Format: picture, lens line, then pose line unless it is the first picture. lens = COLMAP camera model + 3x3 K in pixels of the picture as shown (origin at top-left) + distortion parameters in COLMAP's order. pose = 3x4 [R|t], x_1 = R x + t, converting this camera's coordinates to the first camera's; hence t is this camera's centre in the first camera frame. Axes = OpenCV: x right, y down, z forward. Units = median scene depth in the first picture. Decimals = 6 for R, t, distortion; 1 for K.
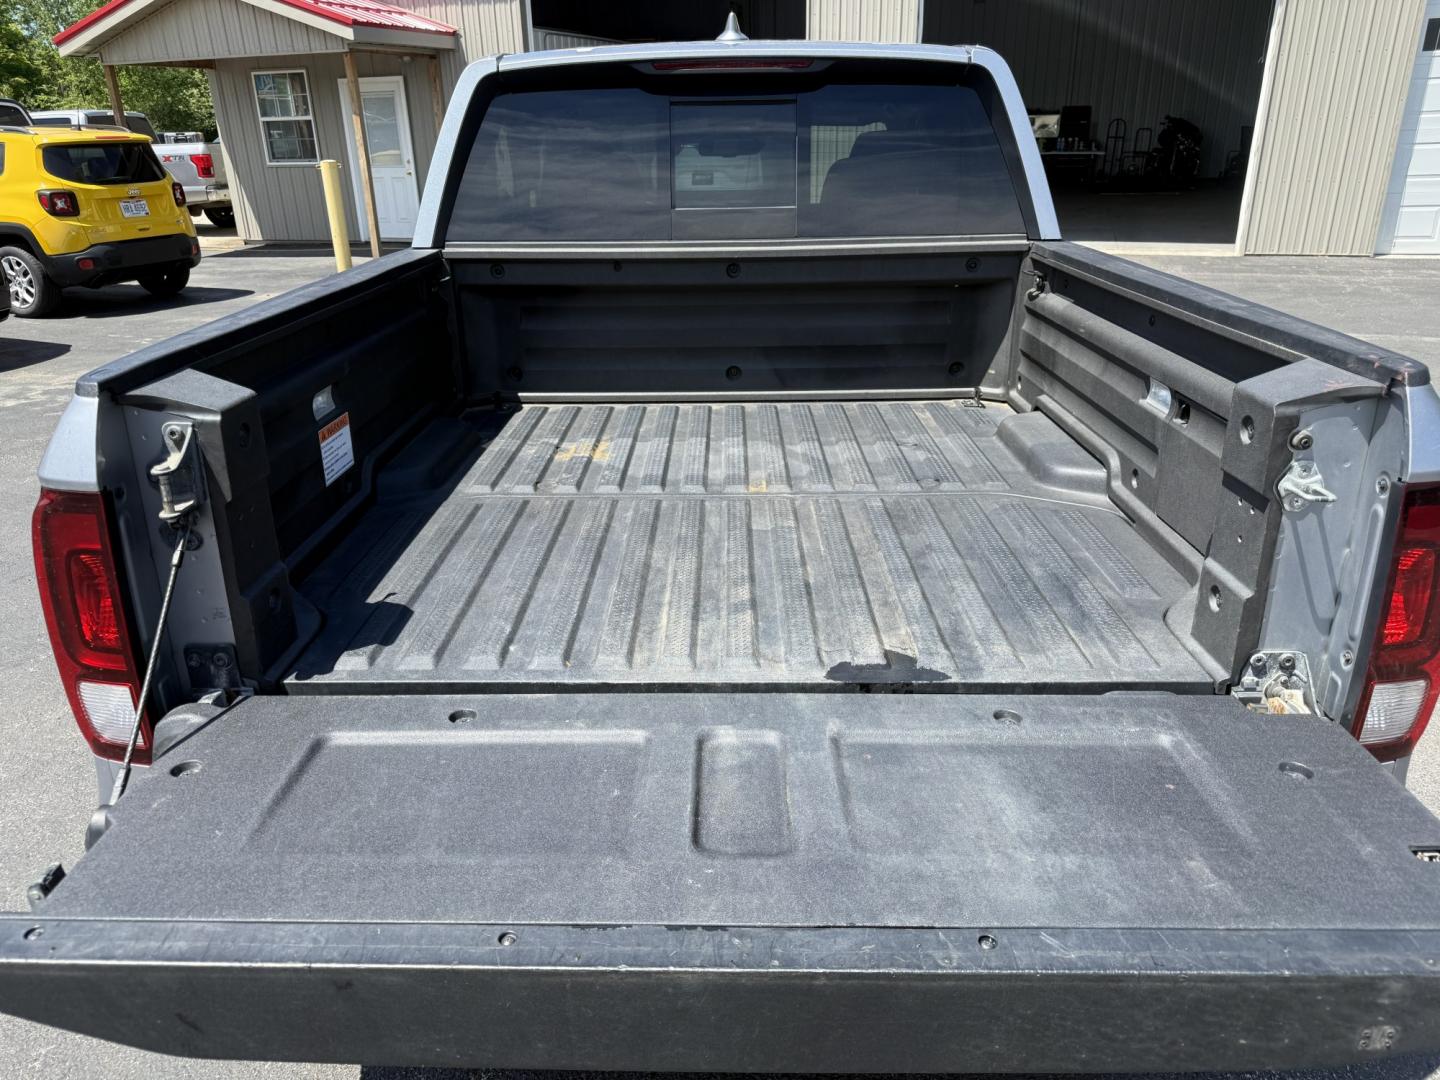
lens RADIAL K [[1030.8, 0, 706.5], [0, 1030.8, 538.0], [0, 0, 1]] dist [0.001503, -0.001553]
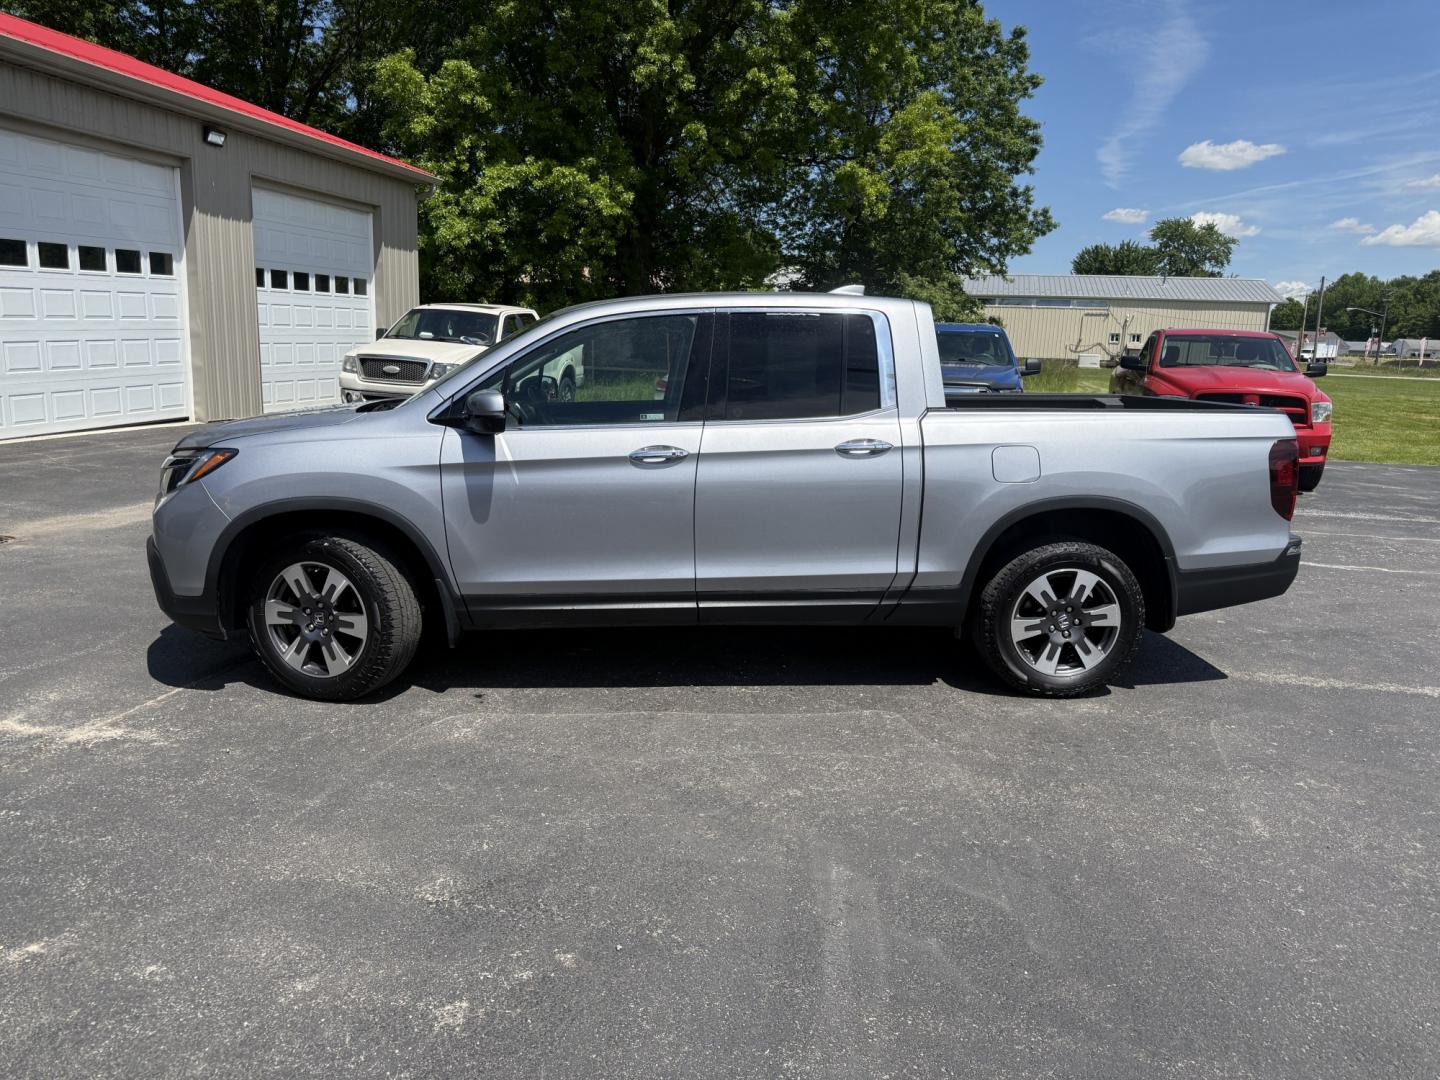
lens RADIAL K [[1016.0, 0, 720.0], [0, 1016.0, 540.0], [0, 0, 1]] dist [0.077176, -0.111325]
pose [[-0.111045, -0.174092, 0.978448, -0.427655], [0.341705, 0.917823, 0.202085, -0.123160], [-0.933224, 0.356781, -0.042432, 0.336100]]
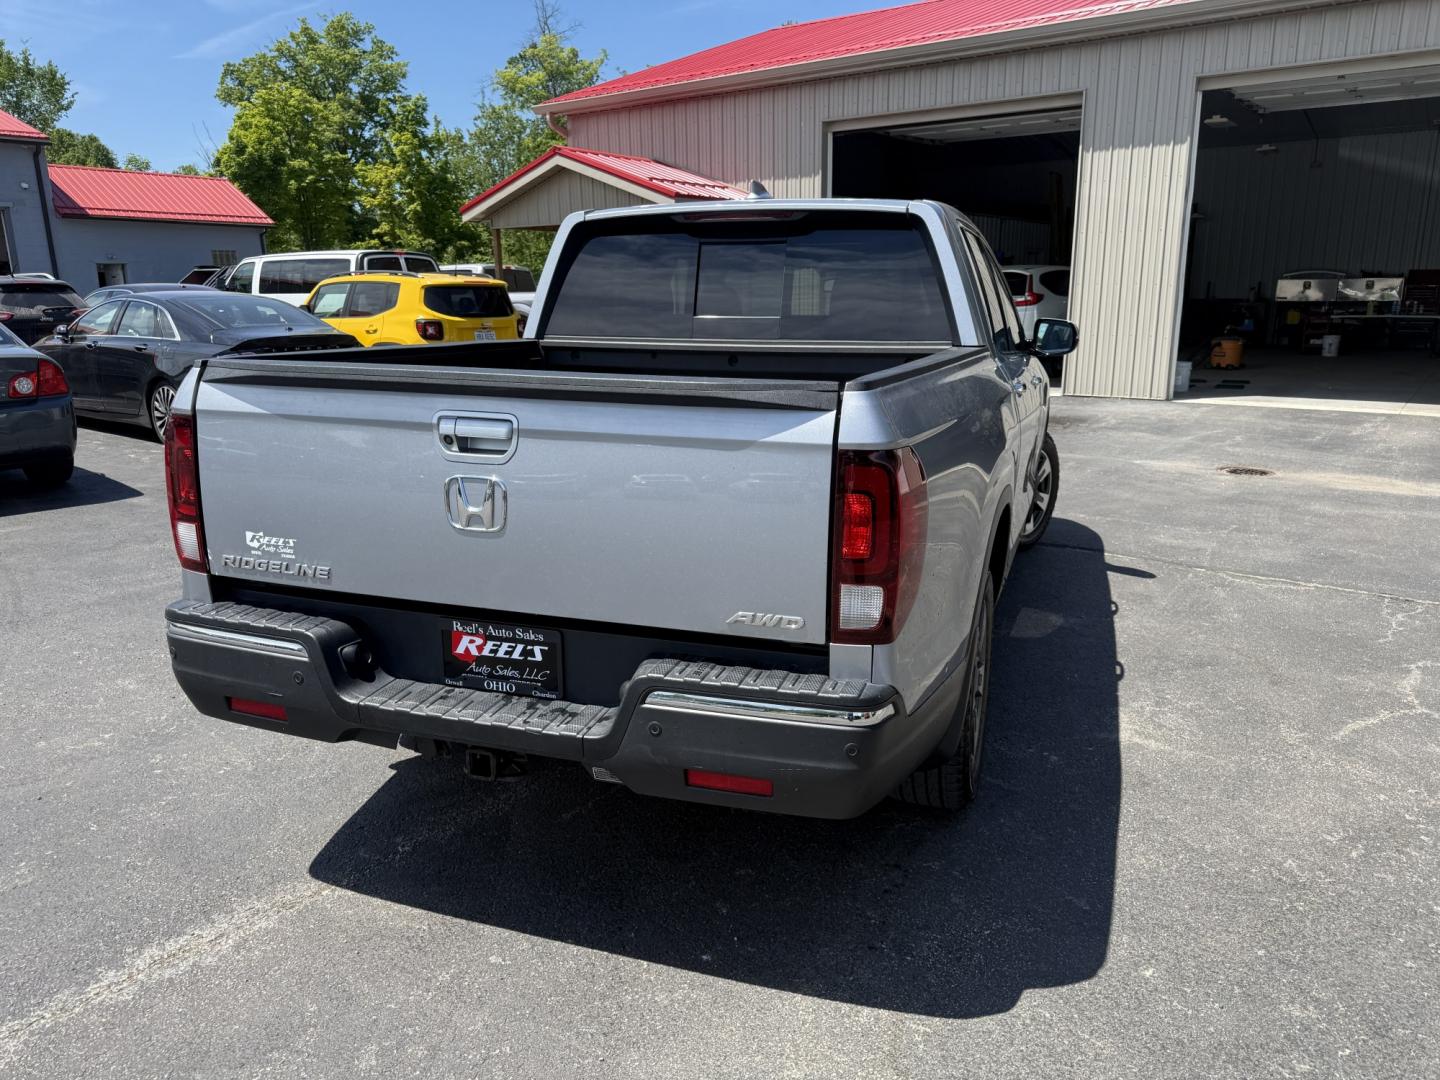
lens RADIAL K [[1023.8, 0, 728.4], [0, 1023.8, 538.9], [0, 0, 1]] dist [0.018396, -0.023698]
pose [[0.951379, 0.087184, -0.295427, 0.098246], [-0.127391, 0.984606, -0.119673, 0.029186], [0.280446, 0.151490, 0.947840, -0.052542]]
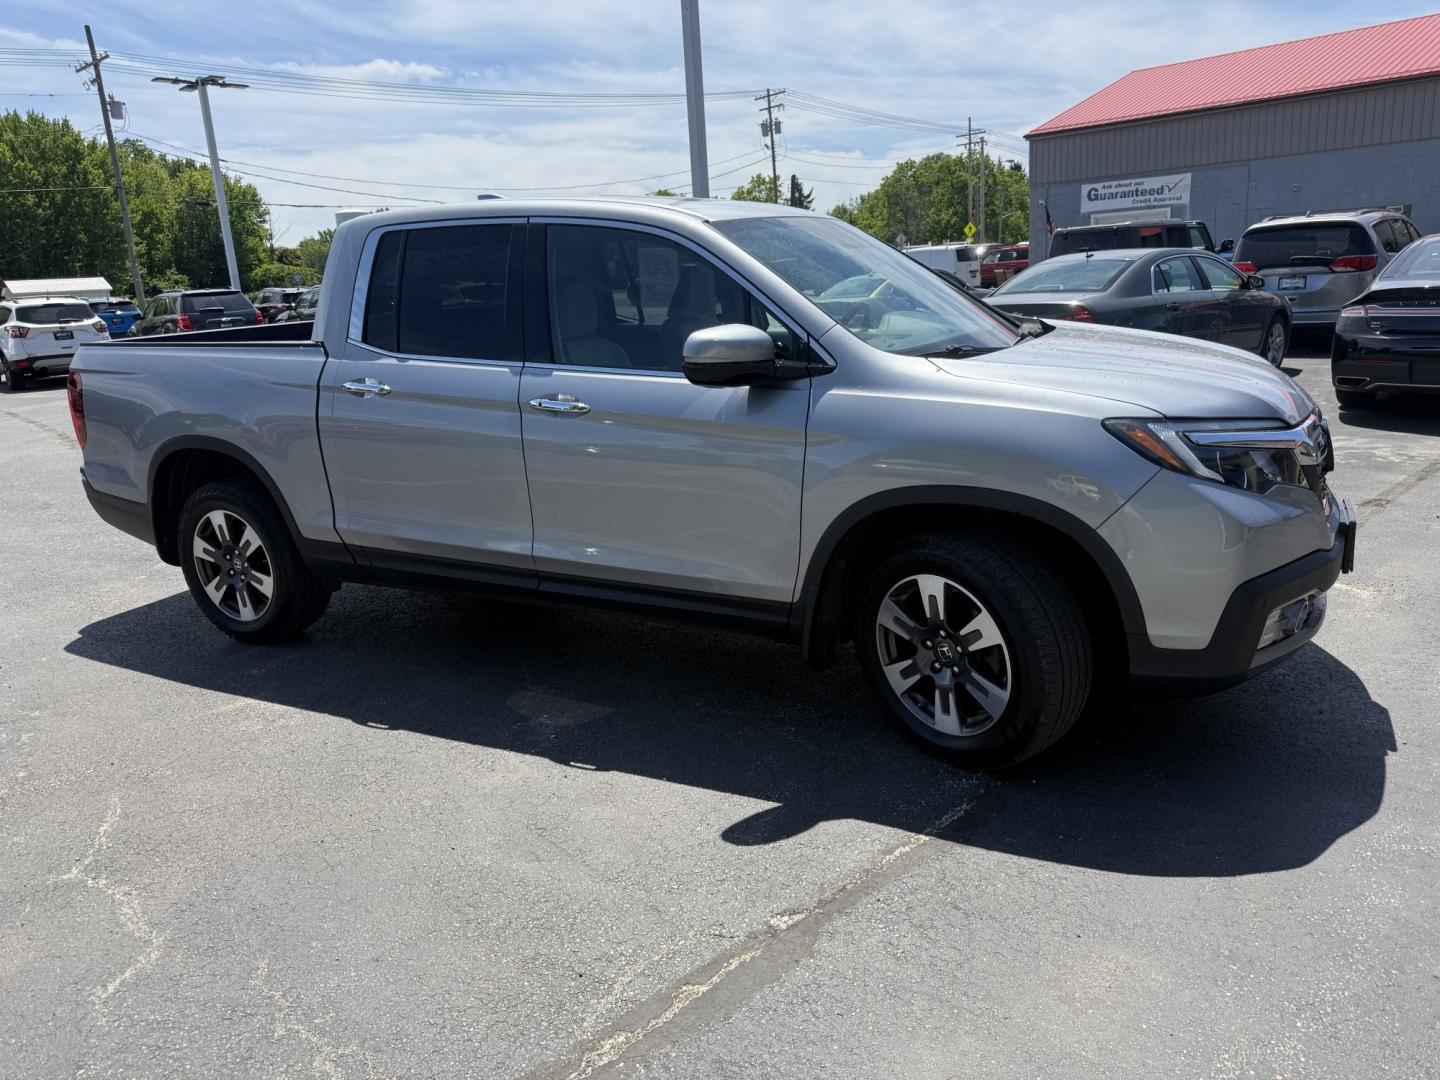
lens RADIAL K [[1023.8, 0, 728.4], [0, 1023.8, 538.9], [0, 0, 1]] dist [0.018396, -0.023698]
pose [[-0.439015, 0.269971, -0.856961, 0.322435], [-0.273689, 0.868279, 0.413746, -0.185468], [0.855780, 0.416181, -0.307300, 0.469815]]
